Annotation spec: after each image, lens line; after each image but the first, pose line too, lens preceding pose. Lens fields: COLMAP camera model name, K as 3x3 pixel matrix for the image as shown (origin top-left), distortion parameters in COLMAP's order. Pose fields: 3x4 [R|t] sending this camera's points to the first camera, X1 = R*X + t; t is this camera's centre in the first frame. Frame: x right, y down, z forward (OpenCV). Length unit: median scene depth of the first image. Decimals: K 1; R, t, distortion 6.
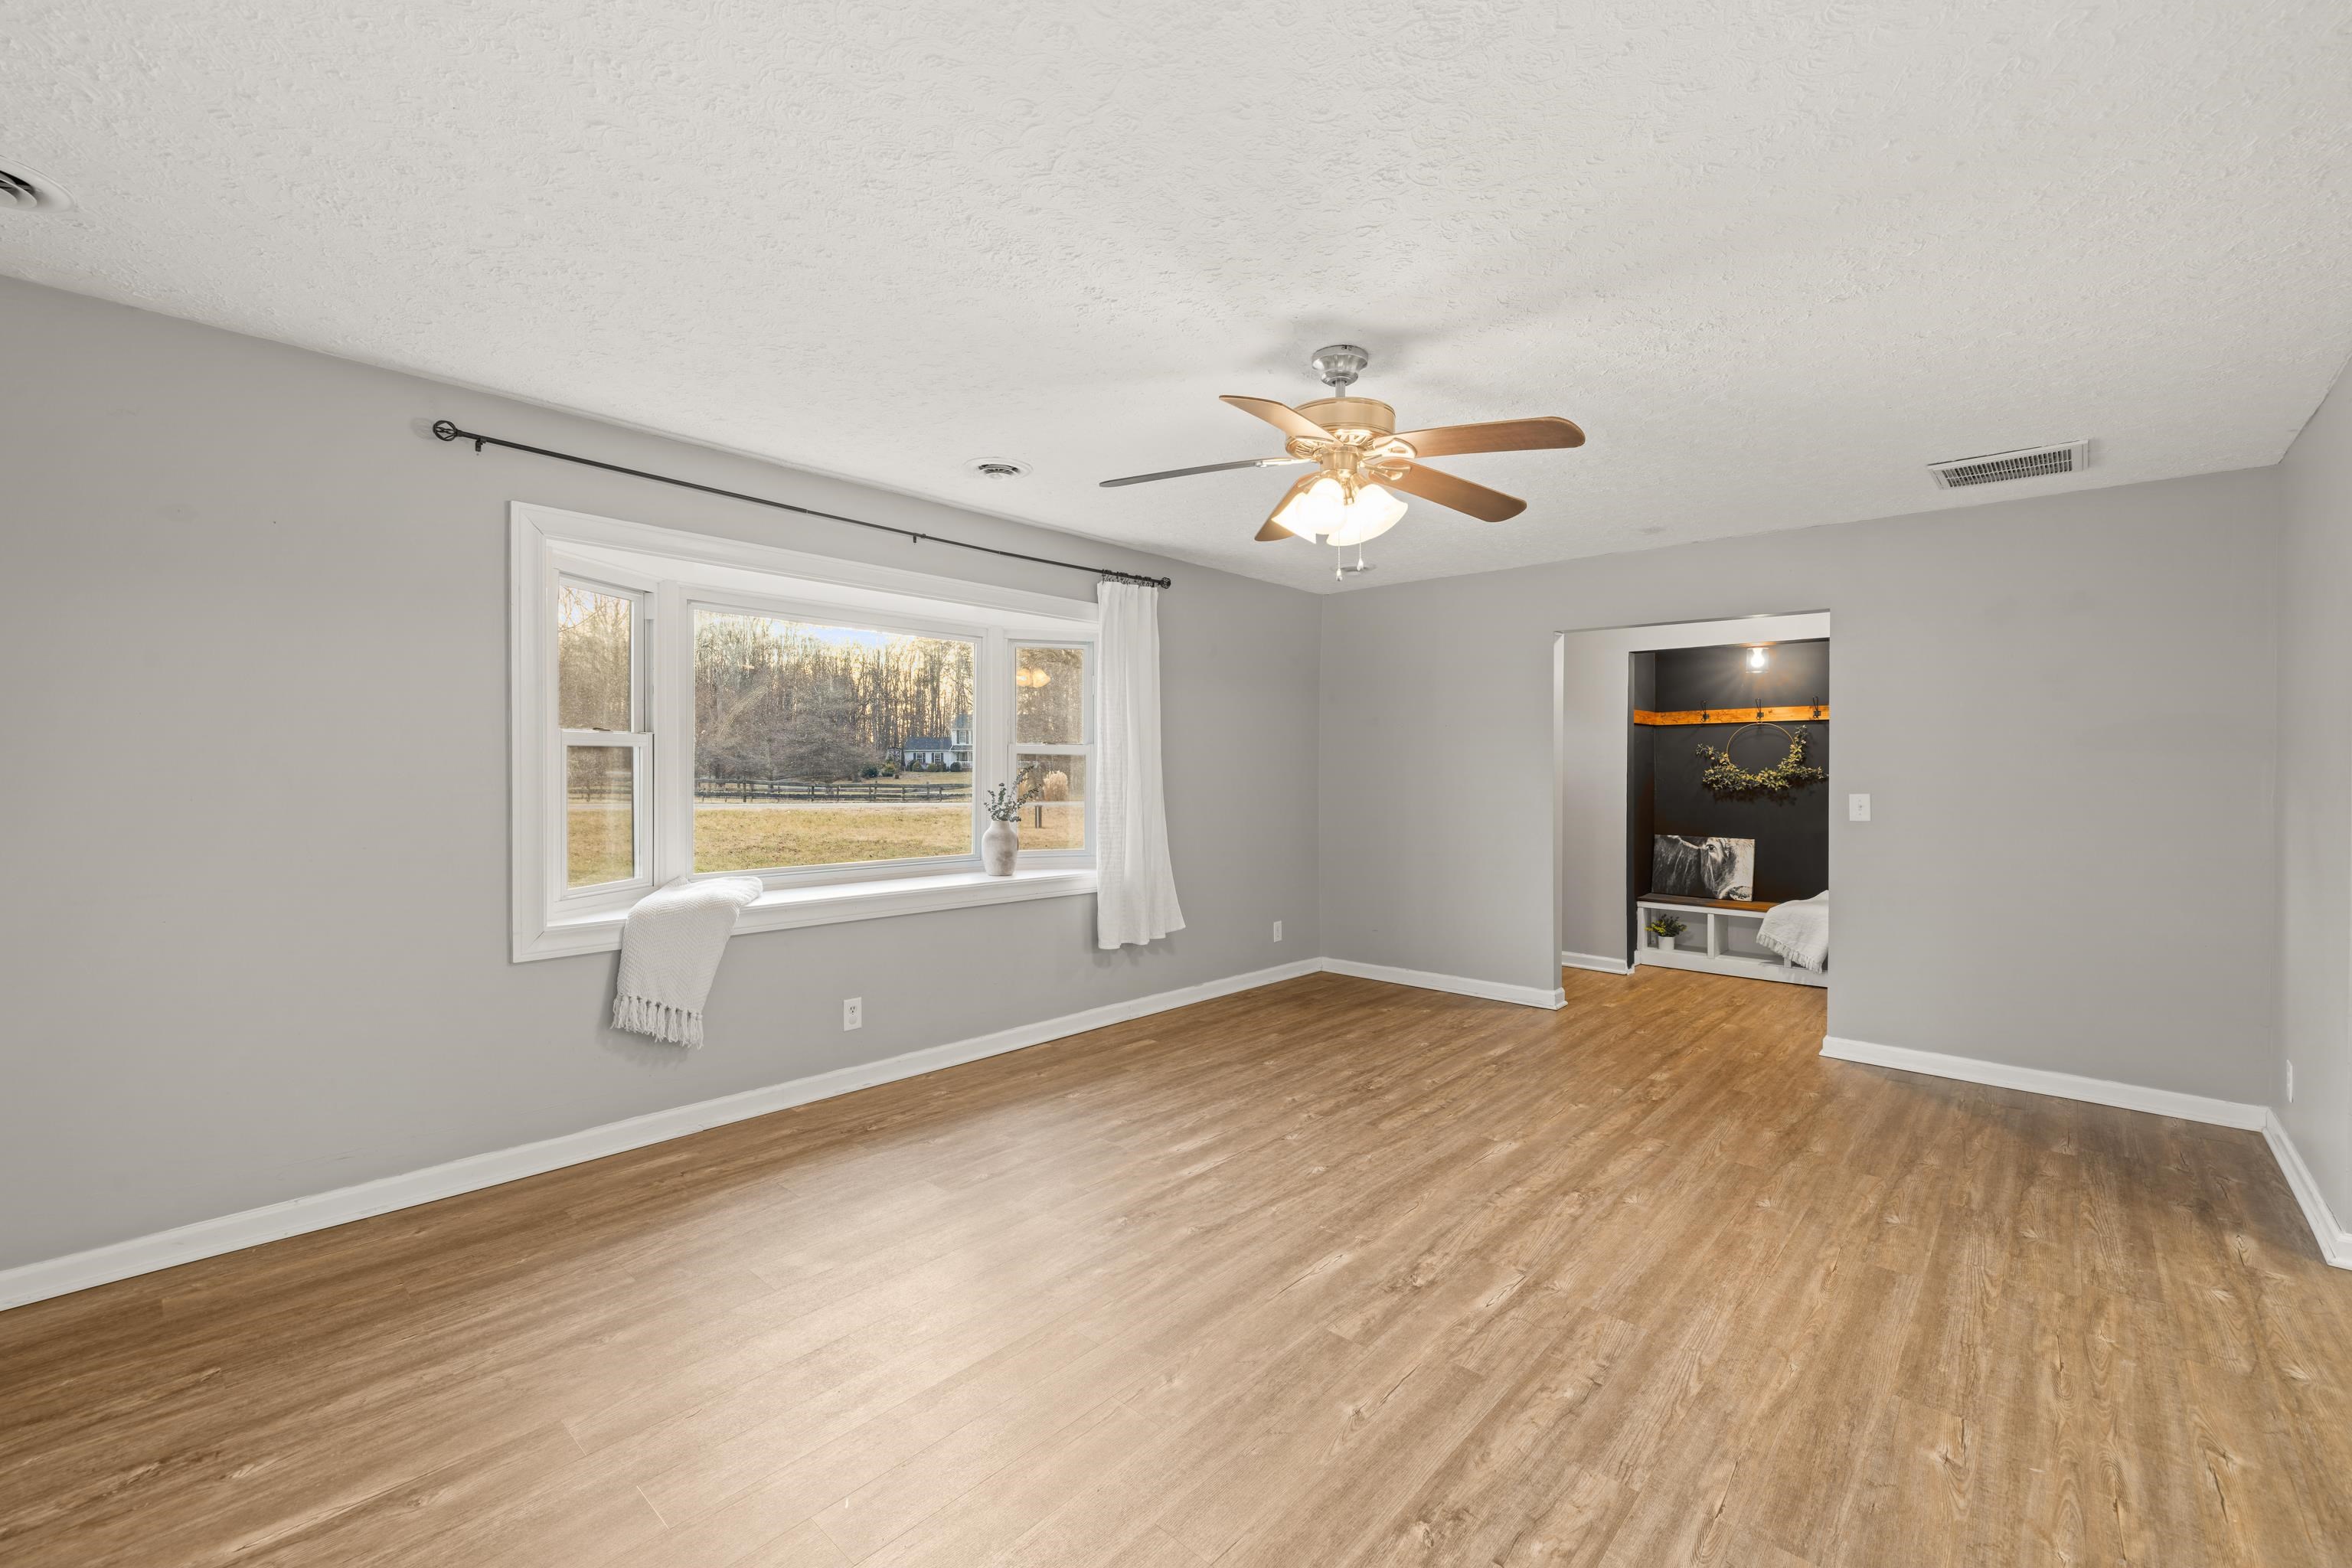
lens RADIAL K [[988.3, 0, 1166.0], [0, 988.3, 782.3], [0, 0, 1]] dist [0.000692, -0.000379]
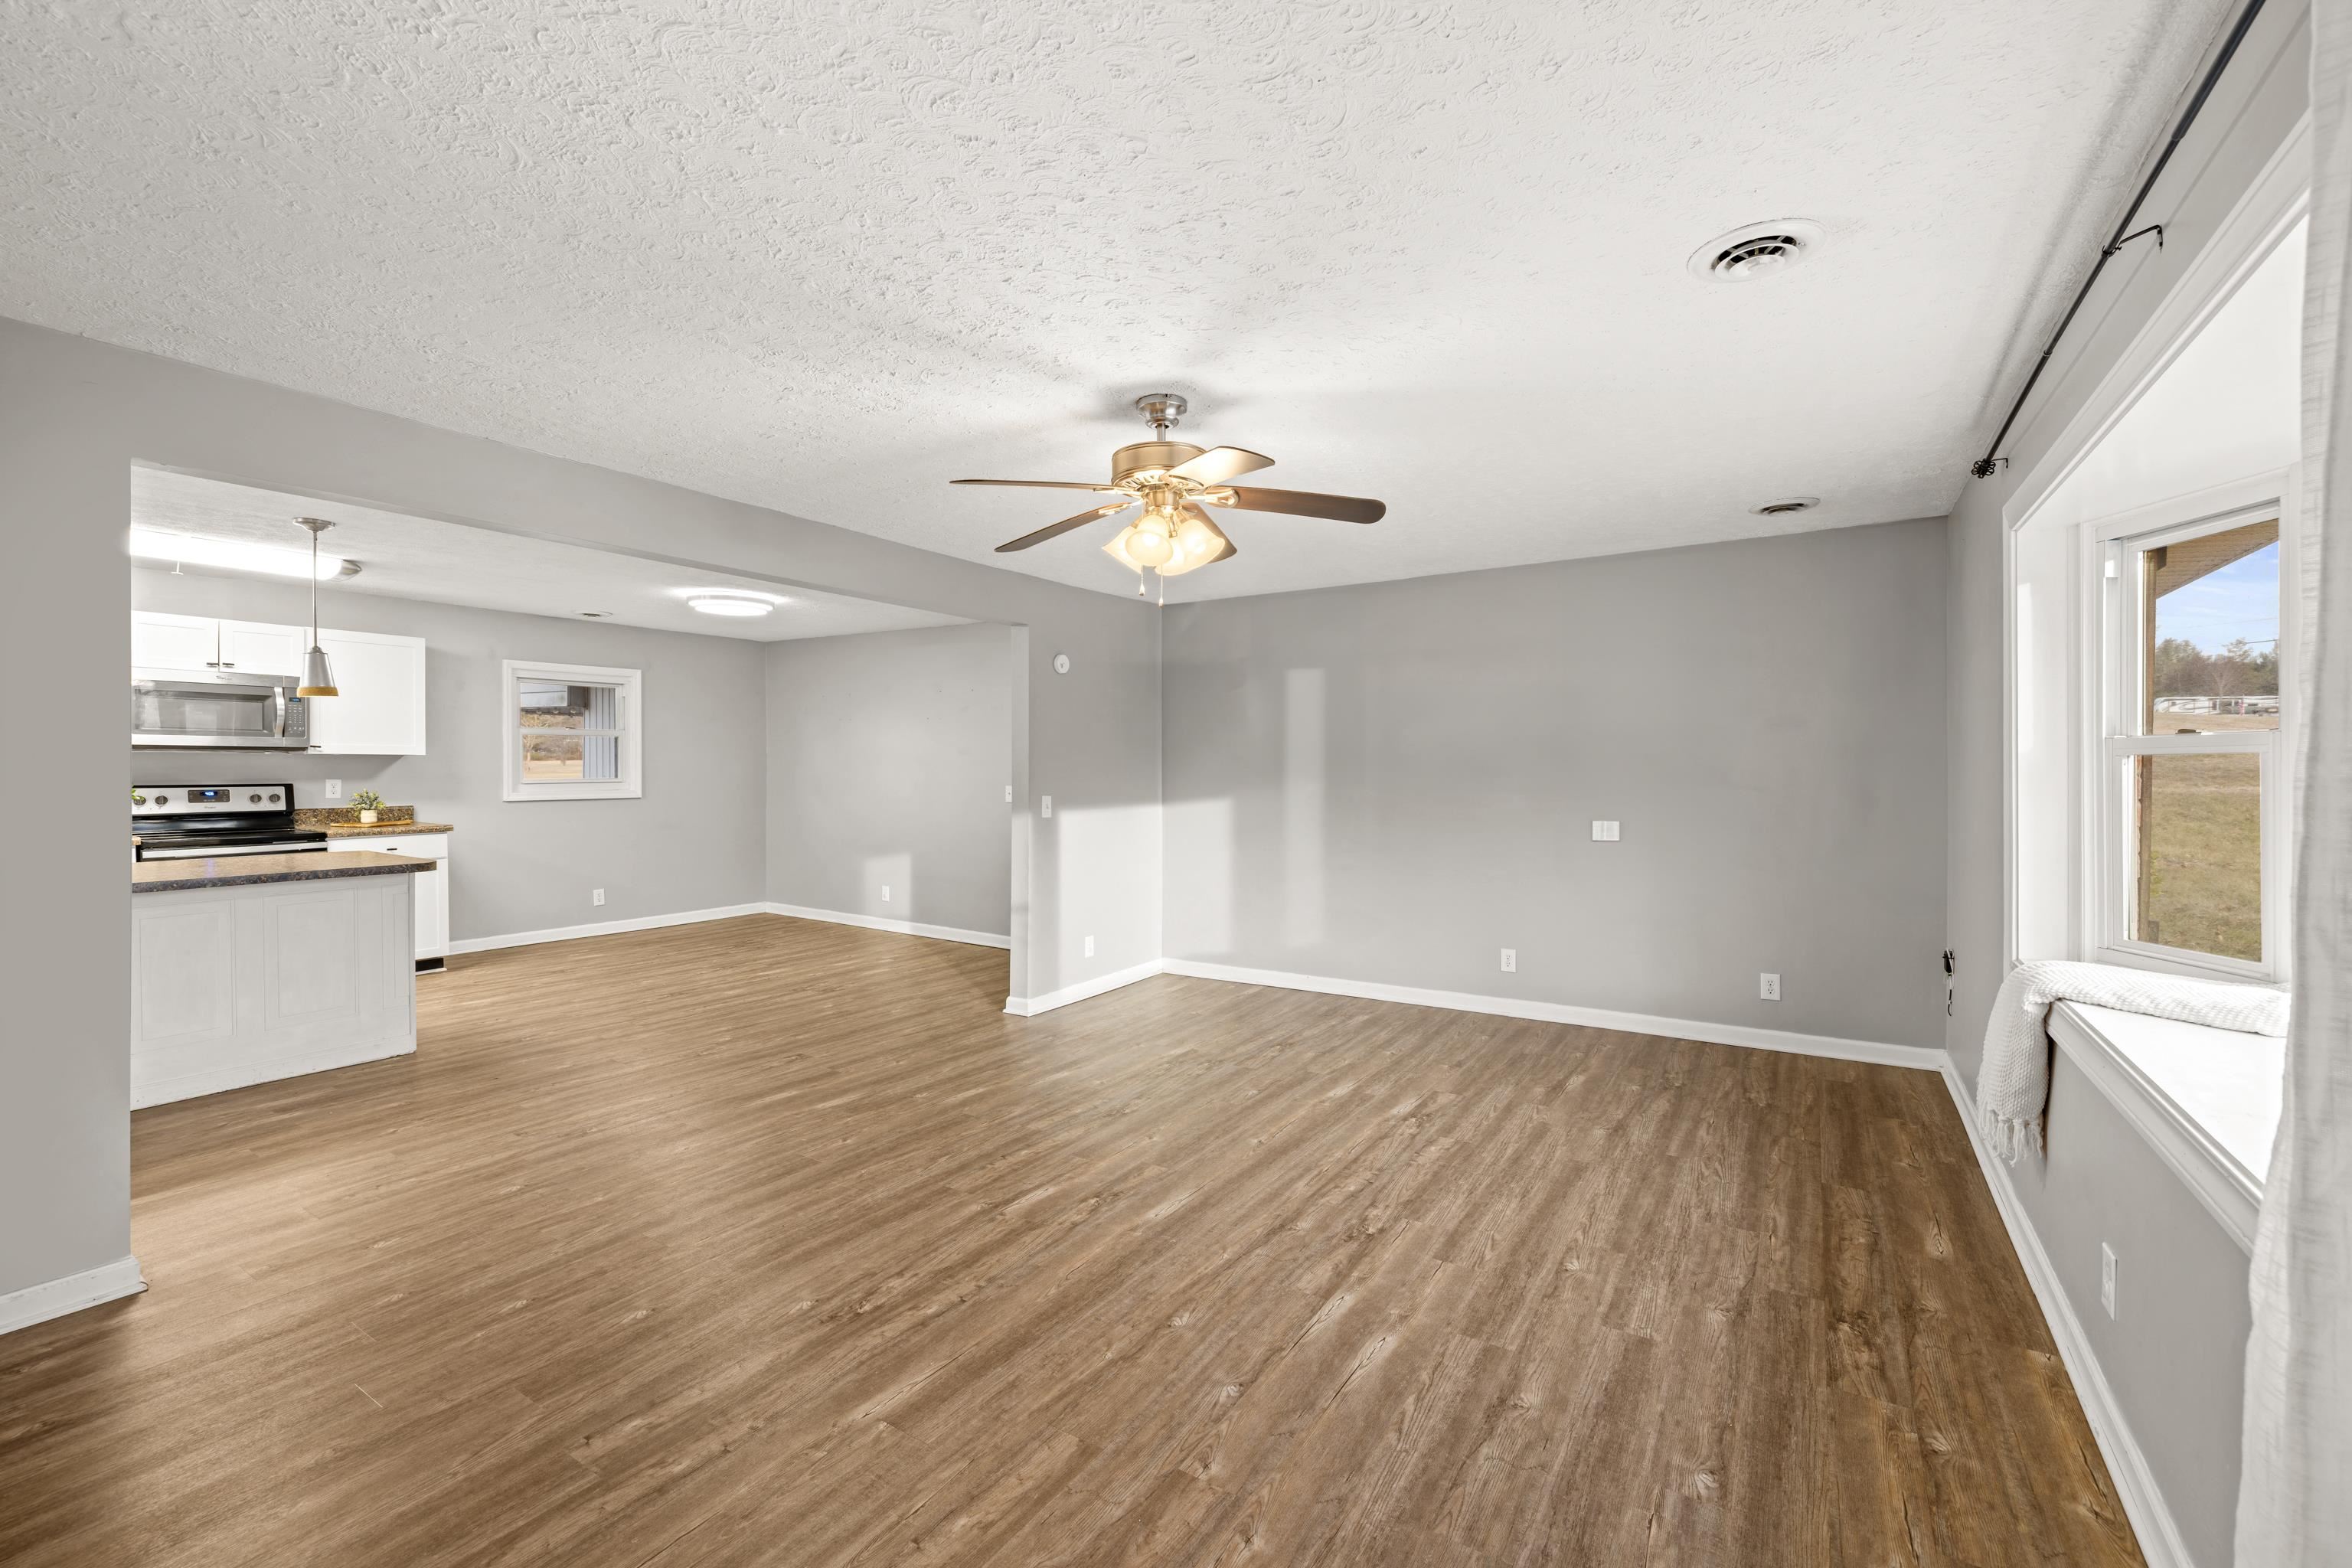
lens RADIAL K [[988.3, 0, 1168.0], [0, 988.3, 771.8], [0, 0, 1]] dist [0.000692, -0.000379]
pose [[-0.986190, -0.003979, -0.165568, 0.269907], [-0.006991, 0.999820, 0.017613, -0.032064], [0.165468, 0.018527, -0.986041, 1.611499]]
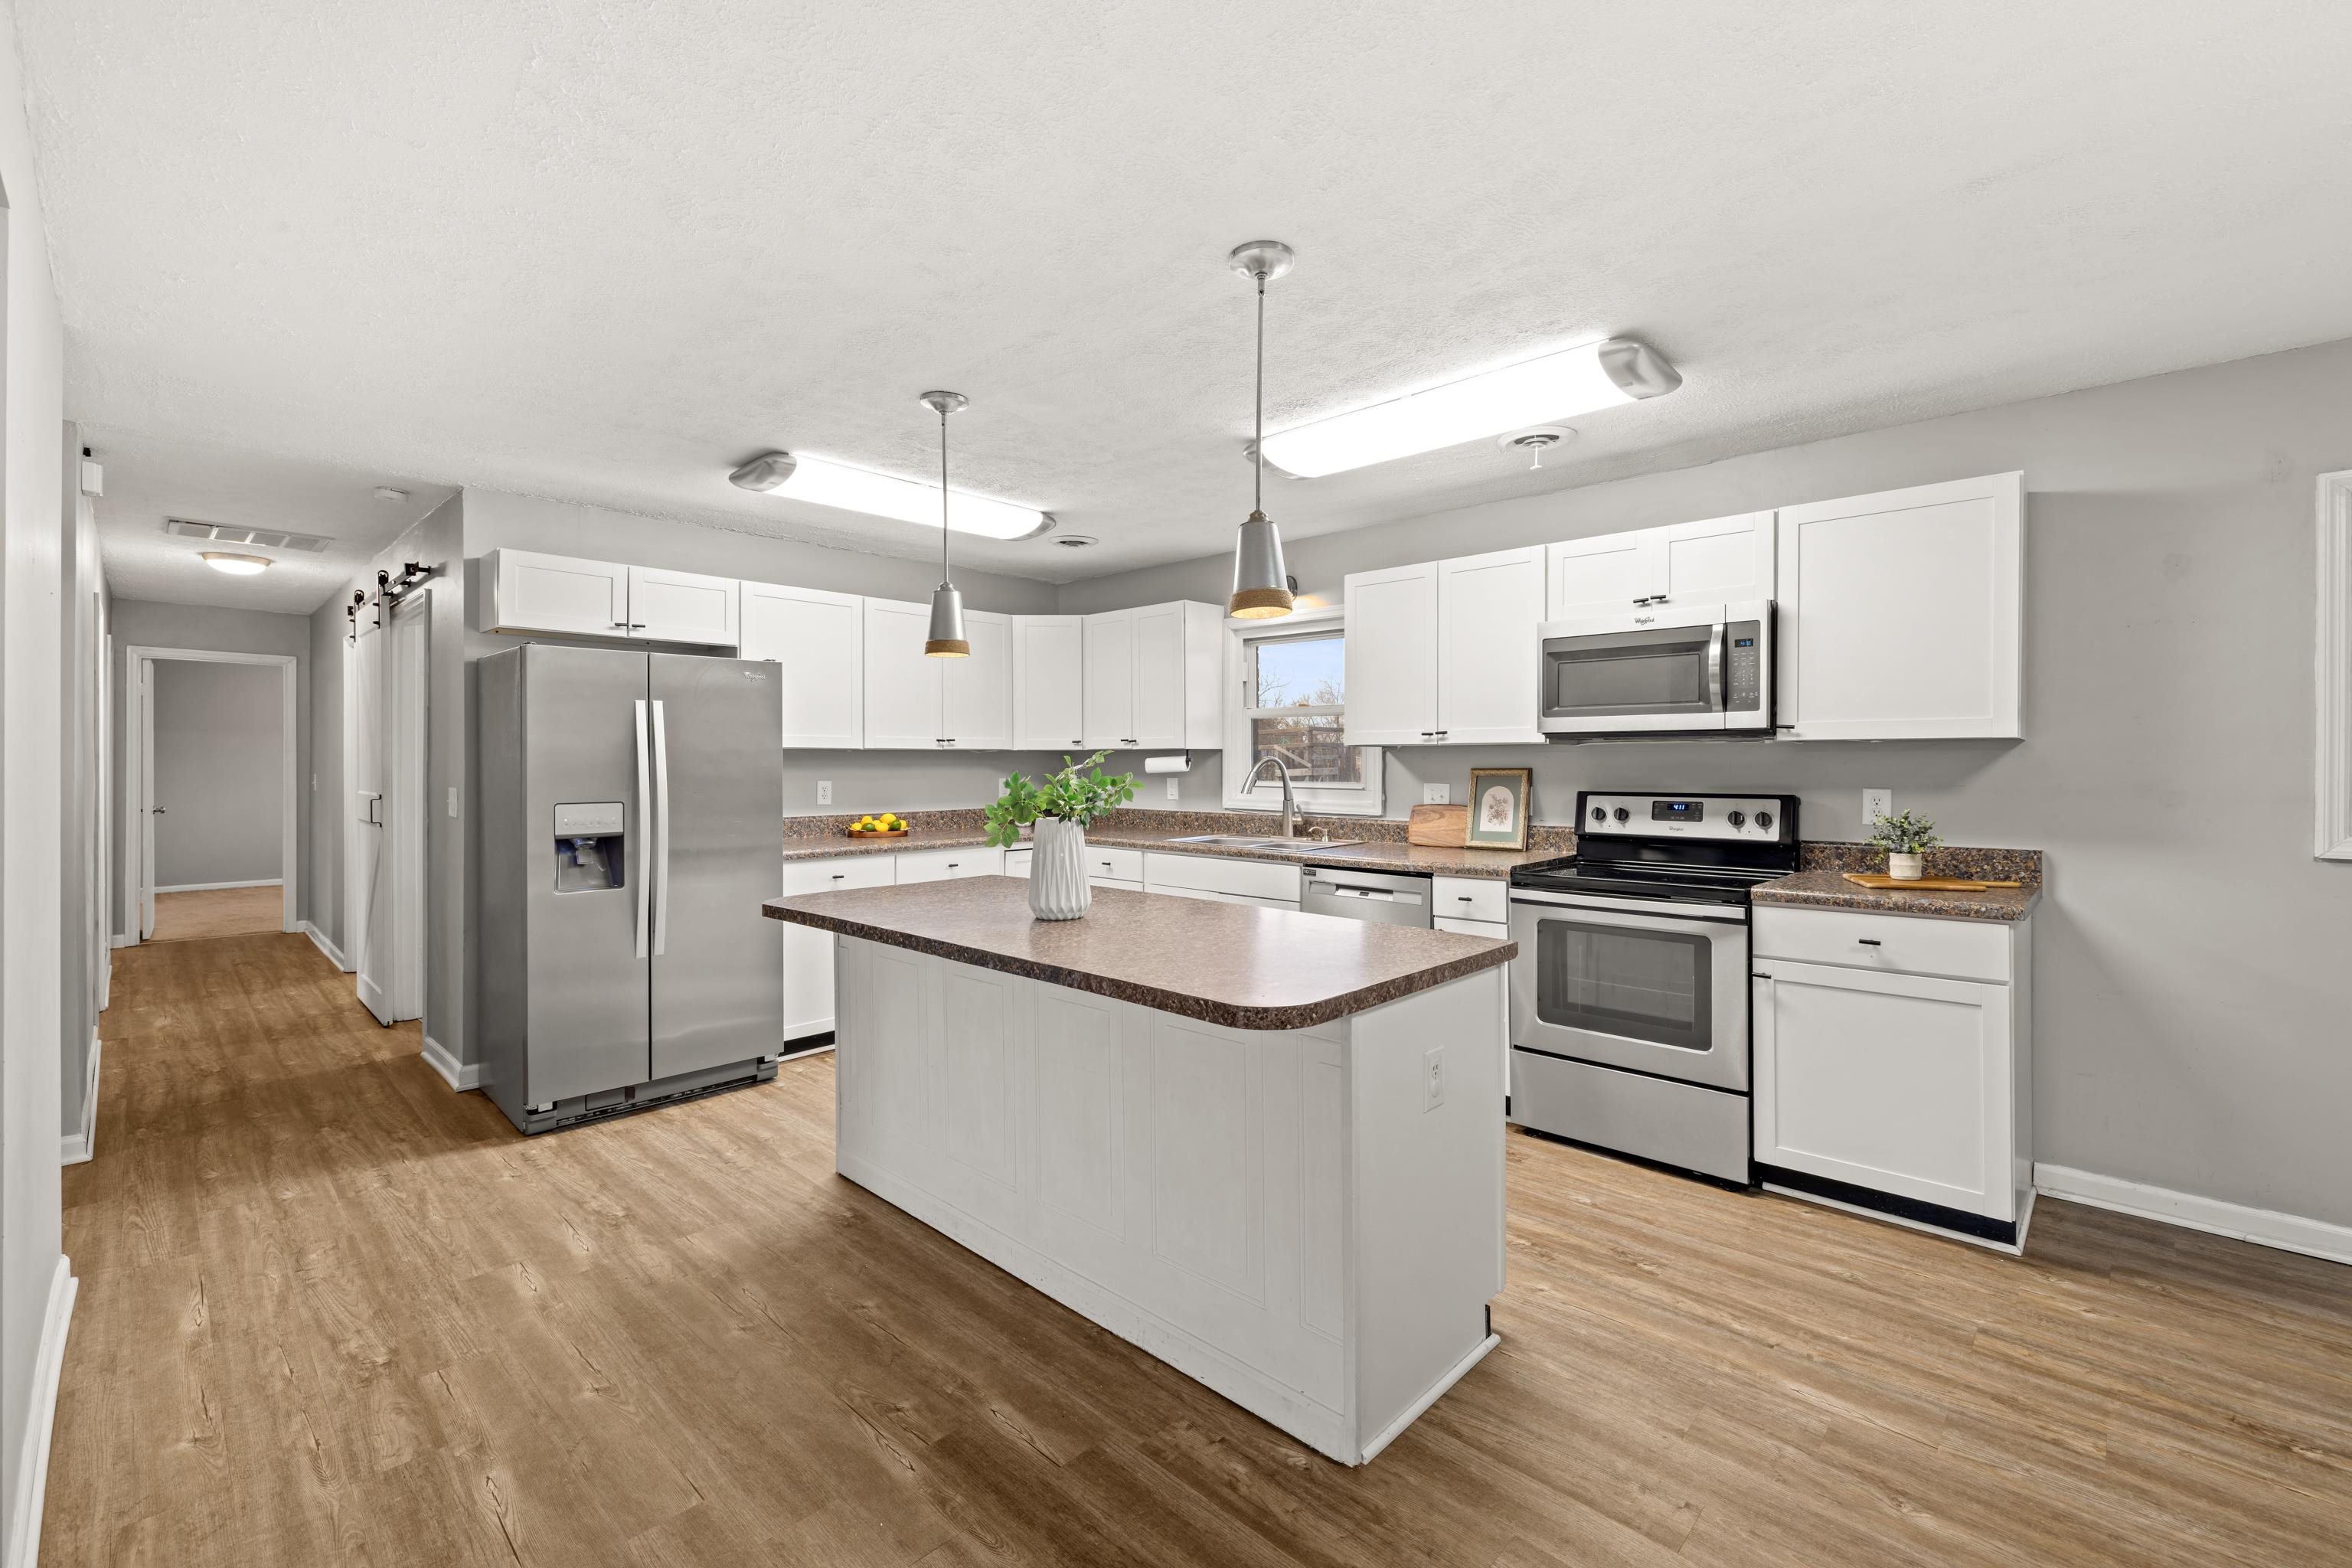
lens RADIAL K [[988.3, 0, 1186.4], [0, 988.3, 766.3], [0, 0, 1]] dist [0.000692, -0.000379]
pose [[0.016939, 0.001439, 0.999855, 0.516842], [0.008130, 0.999966, -0.001577, -0.001253], [-0.999823, 0.008156, 0.016927, 0.211254]]
